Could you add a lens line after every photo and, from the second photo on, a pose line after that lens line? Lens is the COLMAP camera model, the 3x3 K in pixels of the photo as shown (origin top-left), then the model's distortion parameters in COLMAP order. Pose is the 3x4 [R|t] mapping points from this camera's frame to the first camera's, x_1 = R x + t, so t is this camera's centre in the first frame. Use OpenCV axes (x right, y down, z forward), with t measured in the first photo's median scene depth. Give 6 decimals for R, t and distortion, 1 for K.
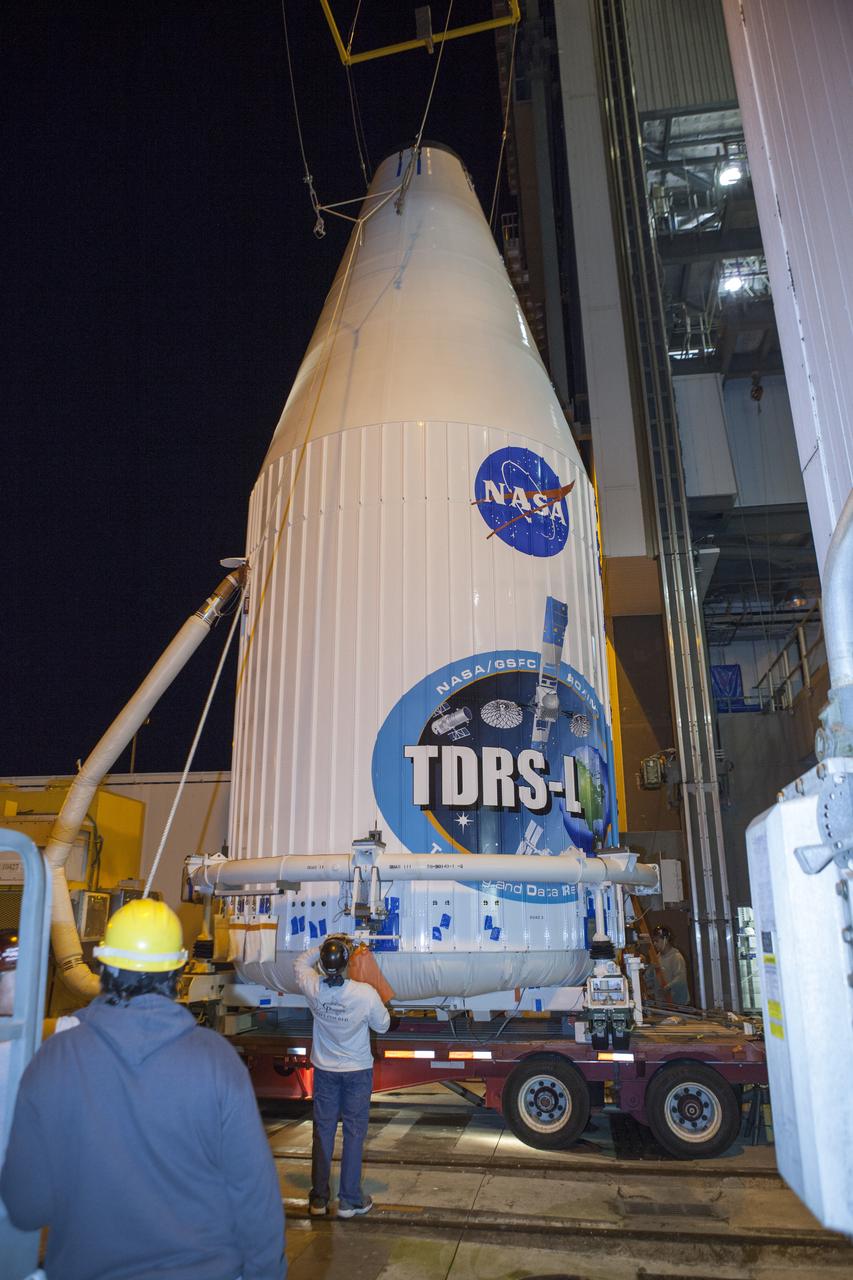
lens RADIAL K [[866.8, 0, 396.4], [0, 866.8, 639.5], [0, 0, 1]] dist [-0.105080, 0.067687]
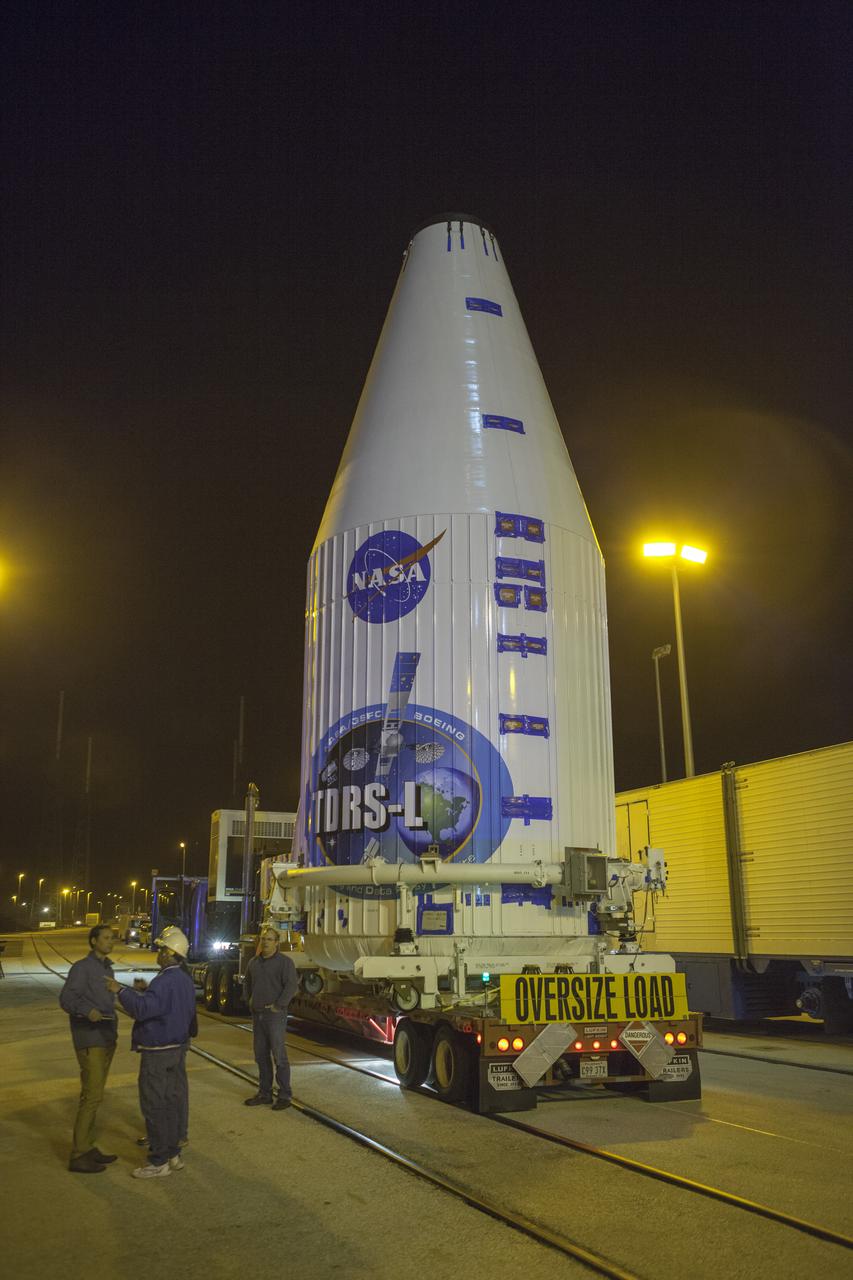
lens RADIAL K [[1047.6, 0, 418.9], [0, 1047.6, 648.9], [0, 0, 1]] dist [-0.078980, -0.005773]
pose [[0.557136, -0.224454, -0.799512, 1.478058], [0.266559, 0.960168, -0.083807, 0.083033], [0.786477, -0.166425, 0.594774, 0.148453]]
